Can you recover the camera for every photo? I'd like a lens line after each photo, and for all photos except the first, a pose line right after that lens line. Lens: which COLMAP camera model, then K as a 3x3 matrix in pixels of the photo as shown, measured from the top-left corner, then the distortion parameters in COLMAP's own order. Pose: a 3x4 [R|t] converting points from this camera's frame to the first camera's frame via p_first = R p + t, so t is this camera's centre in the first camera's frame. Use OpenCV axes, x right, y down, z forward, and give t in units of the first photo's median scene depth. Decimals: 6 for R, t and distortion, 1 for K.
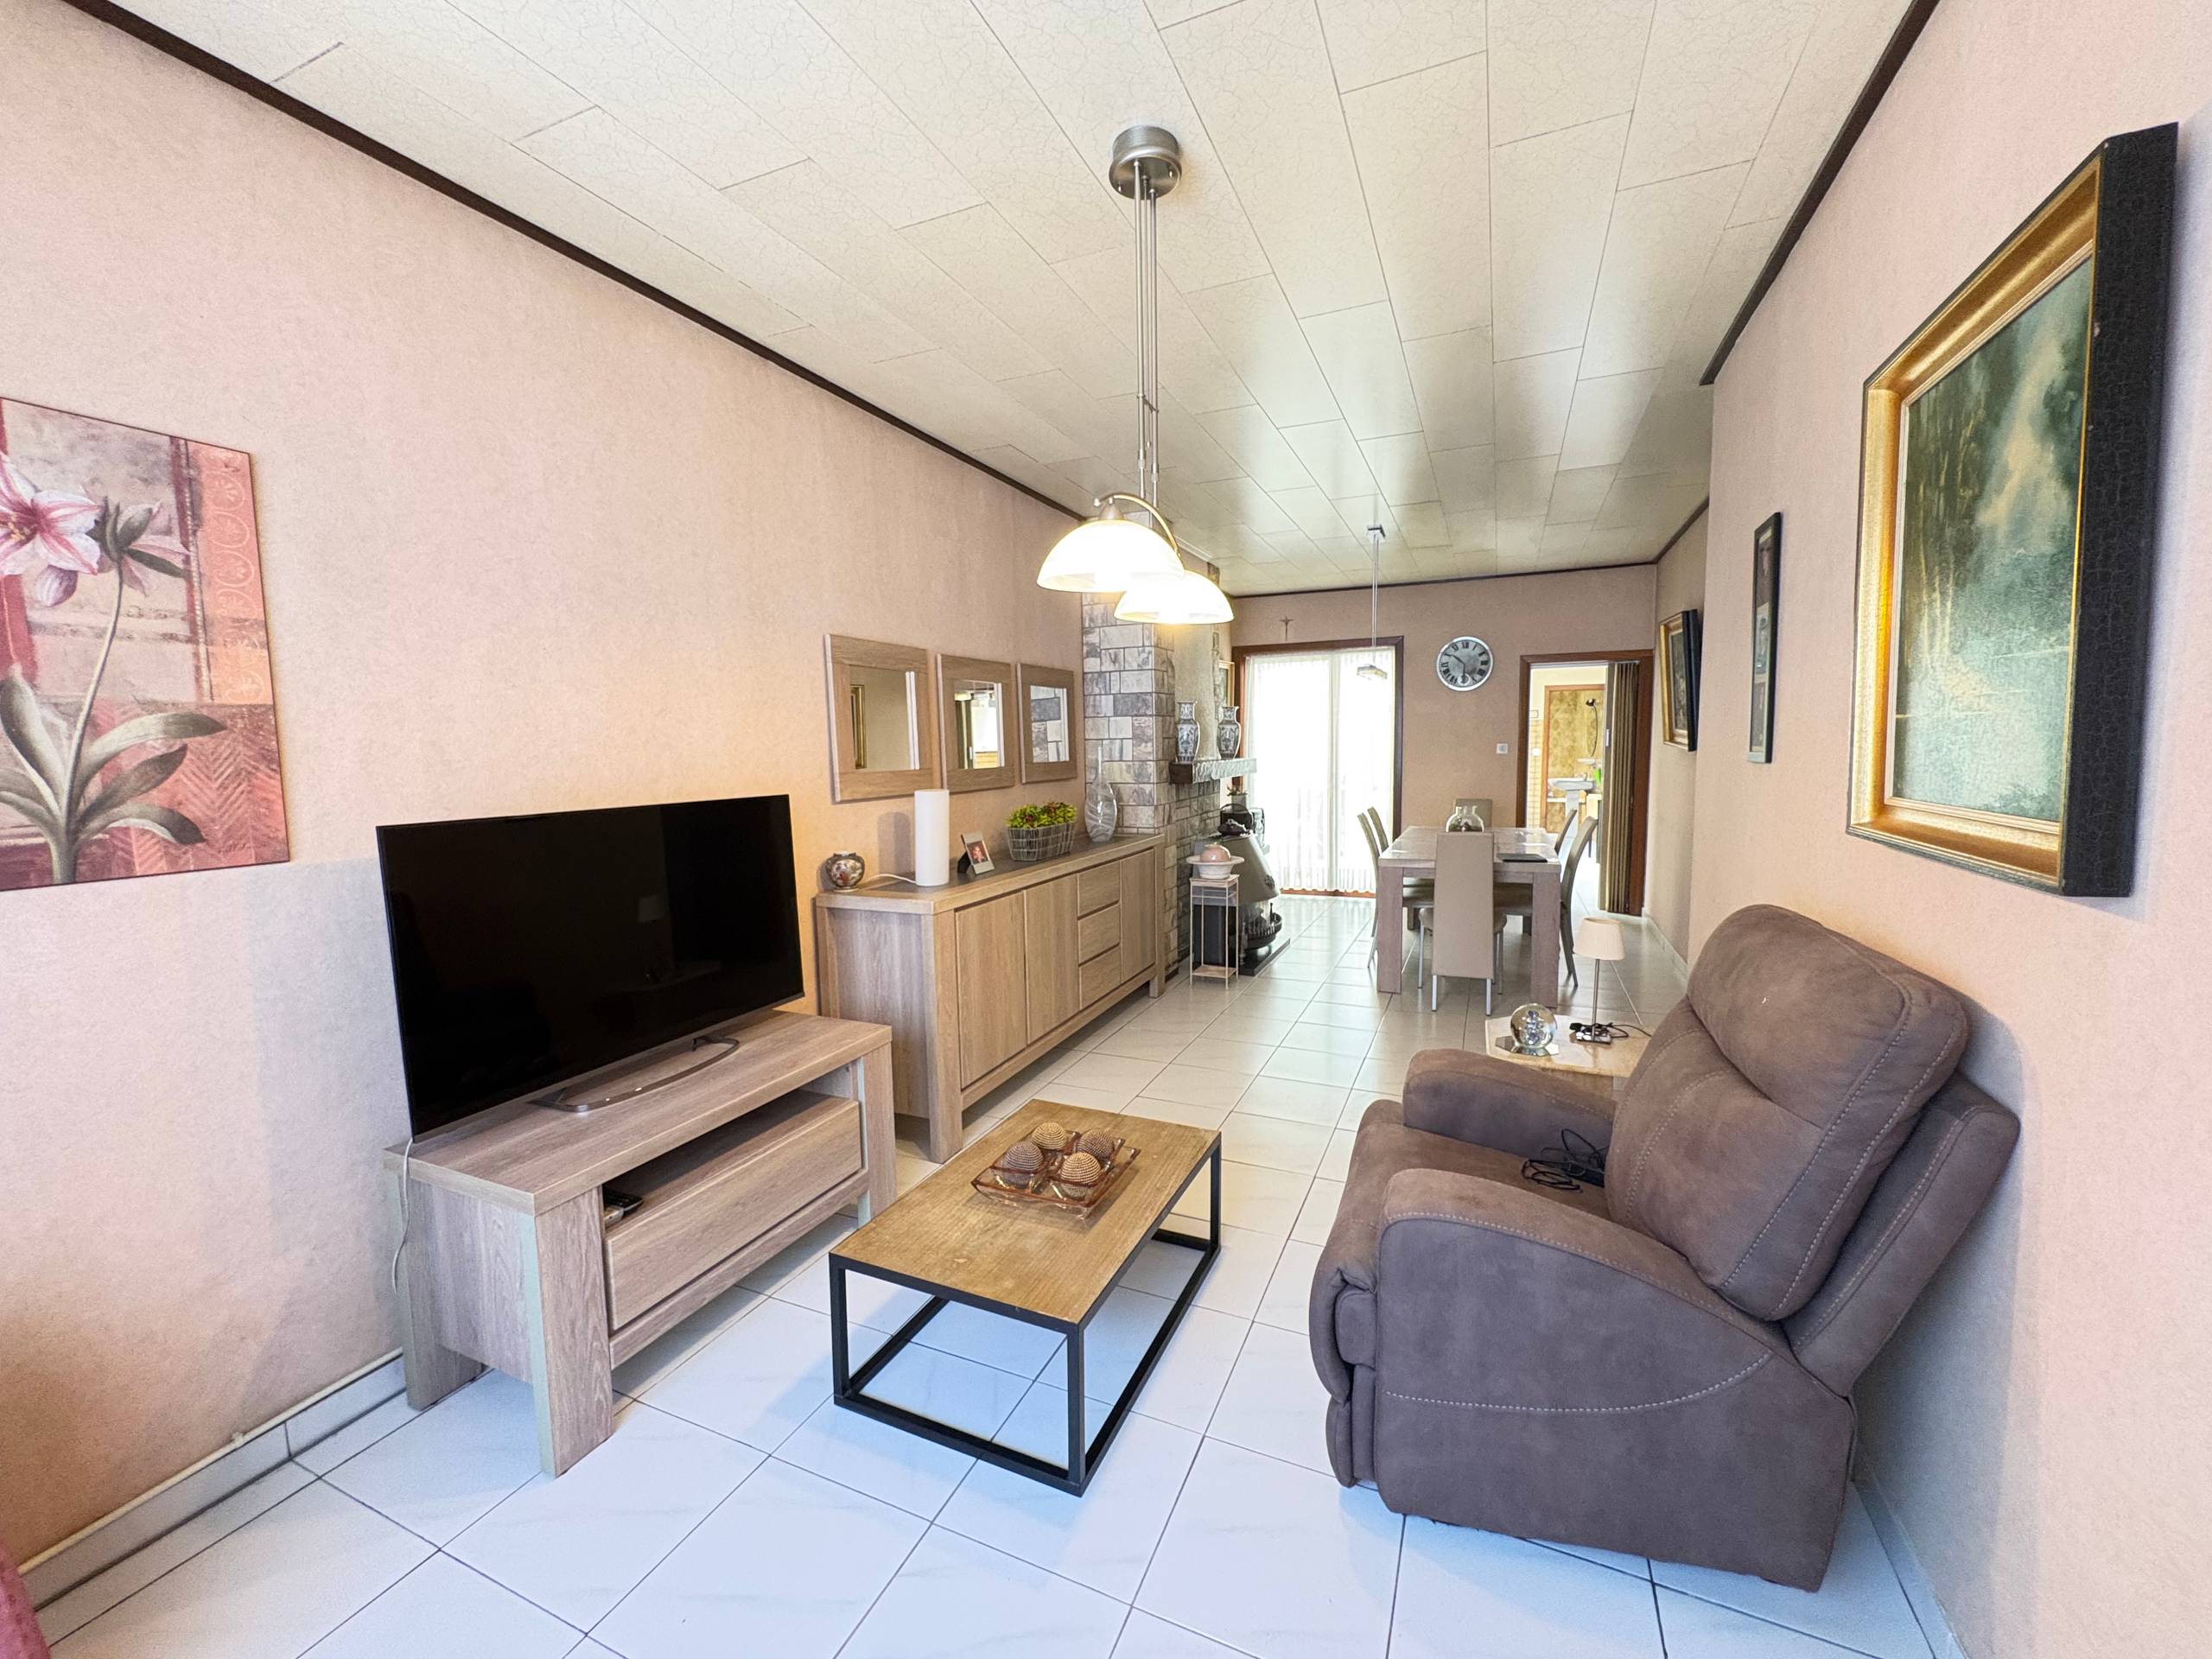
lens RADIAL K [[872.2, 0, 1095.1], [0, 872.2, 828.1], [0, 0, 1]] dist [0.000510, -0.000507]
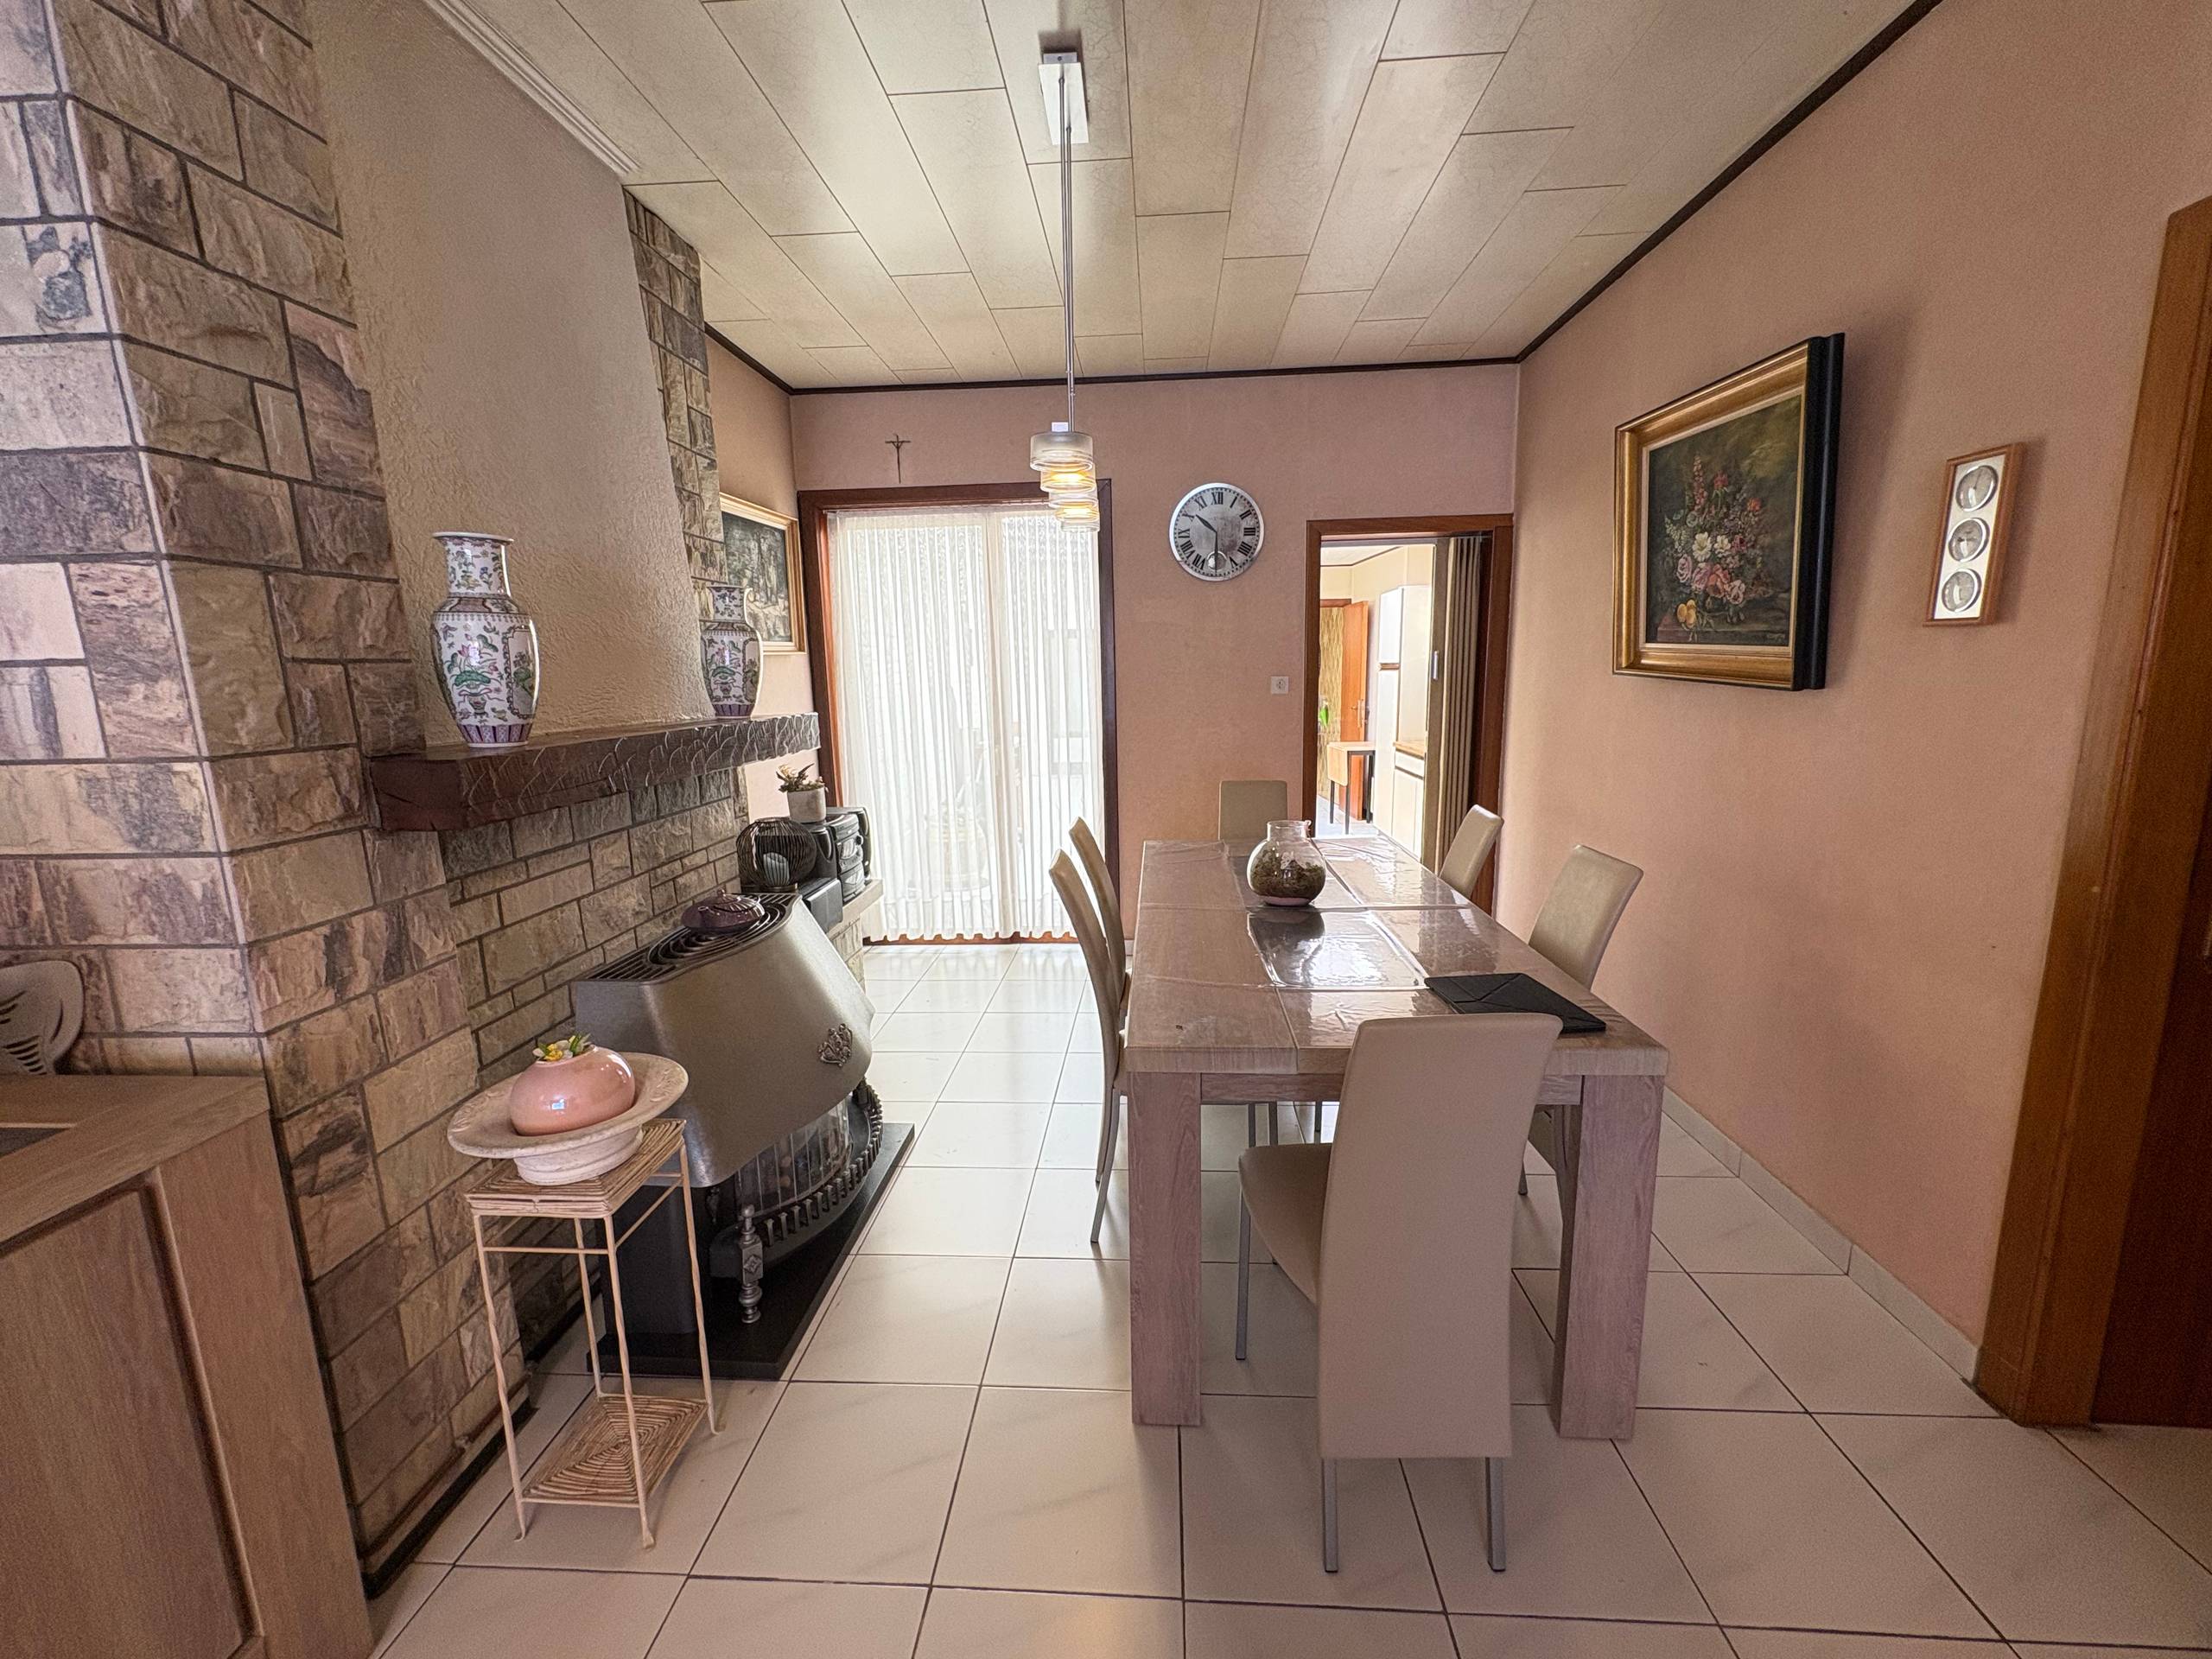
lens RADIAL K [[872.2, 0, 1110.1], [0, 872.2, 830.5], [0, 0, 1]] dist [0.000510, -0.000507]
pose [[0.930734, -0.067070, 0.359494, 0.151318], [0.039364, 0.995700, 0.083852, -0.049840], [-0.363573, -0.063893, 0.929372, 0.509256]]
